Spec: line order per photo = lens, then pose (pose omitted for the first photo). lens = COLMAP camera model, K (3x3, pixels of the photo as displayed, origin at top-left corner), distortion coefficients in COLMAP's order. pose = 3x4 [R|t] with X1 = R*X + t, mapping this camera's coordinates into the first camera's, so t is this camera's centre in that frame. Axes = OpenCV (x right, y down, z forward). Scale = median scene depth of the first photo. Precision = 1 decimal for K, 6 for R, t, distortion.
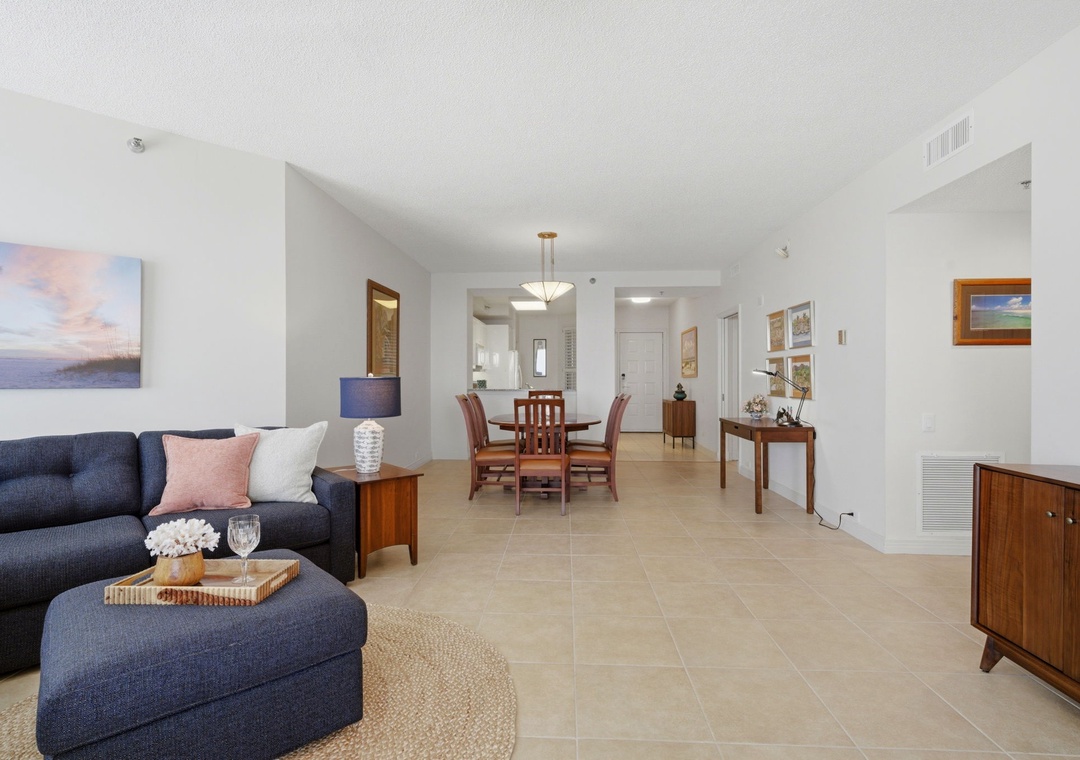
lens RADIAL K [[530.6, 0, 540.0], [0, 530.6, 380.0], [0, 0, 1]] dist [0.001392, 0.000575]
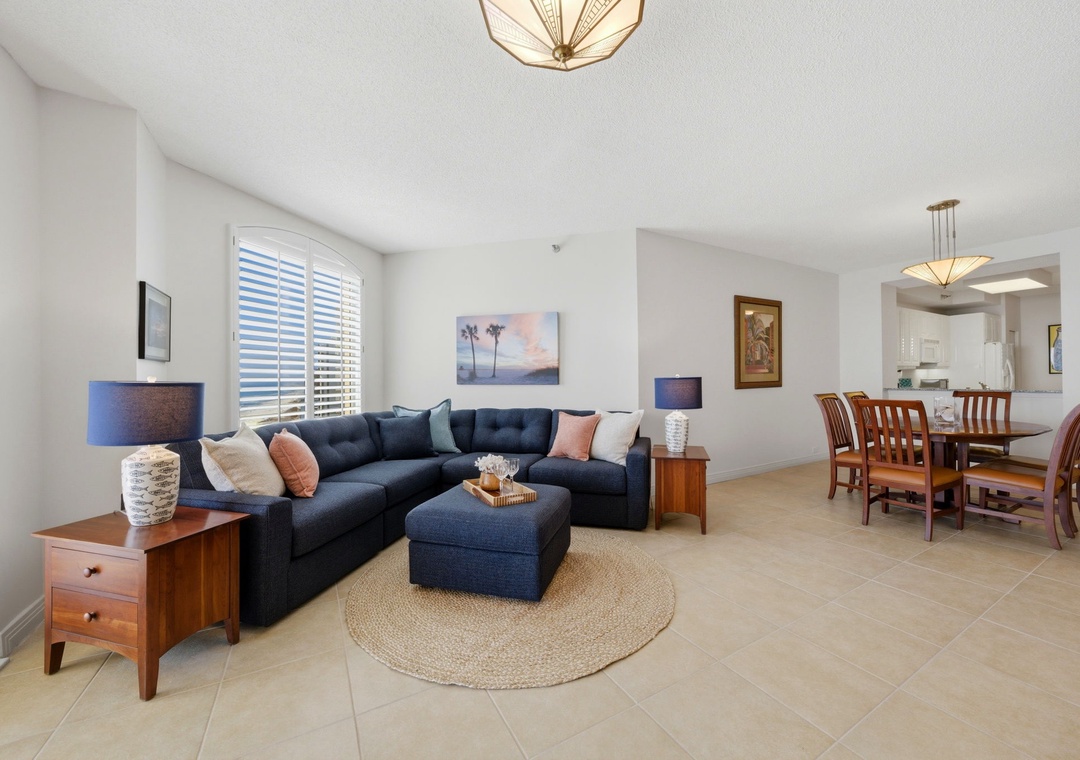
lens RADIAL K [[418.6, 0, 539.9], [0, 418.6, 375.2], [0, 0, 1]] dist [-0.014833, 0.000174]
pose [[0.533944, -0.013866, -0.845406, 0.360903], [0.004822, 0.999899, -0.013355, 0.001814], [0.845506, 0.003054, 0.533957, 0.189244]]
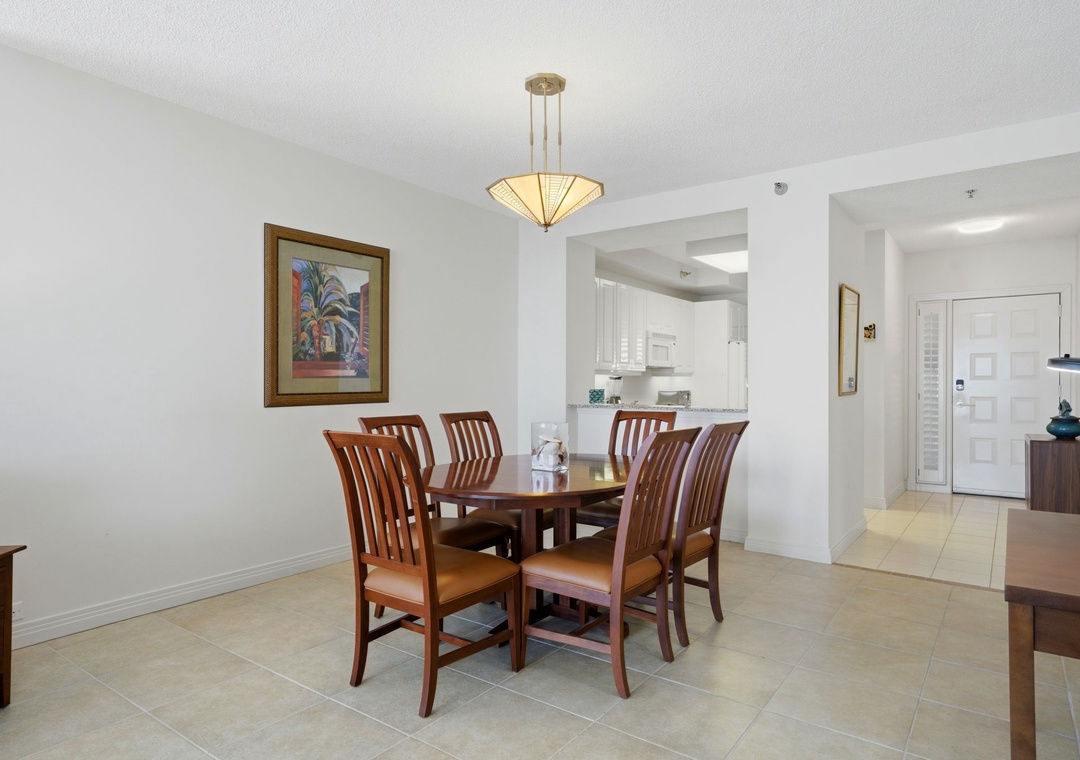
lens RADIAL K [[630.2, 0, 553.6], [0, 630.2, 381.3], [0, 0, 1]] dist [-0.003781, 0.000053]
pose [[0.834666, 0.000078, -0.550757, 0.542169], [-0.006997, 0.999921, -0.010463, -0.003826], [0.550712, 0.012586, 0.834600, 0.884643]]
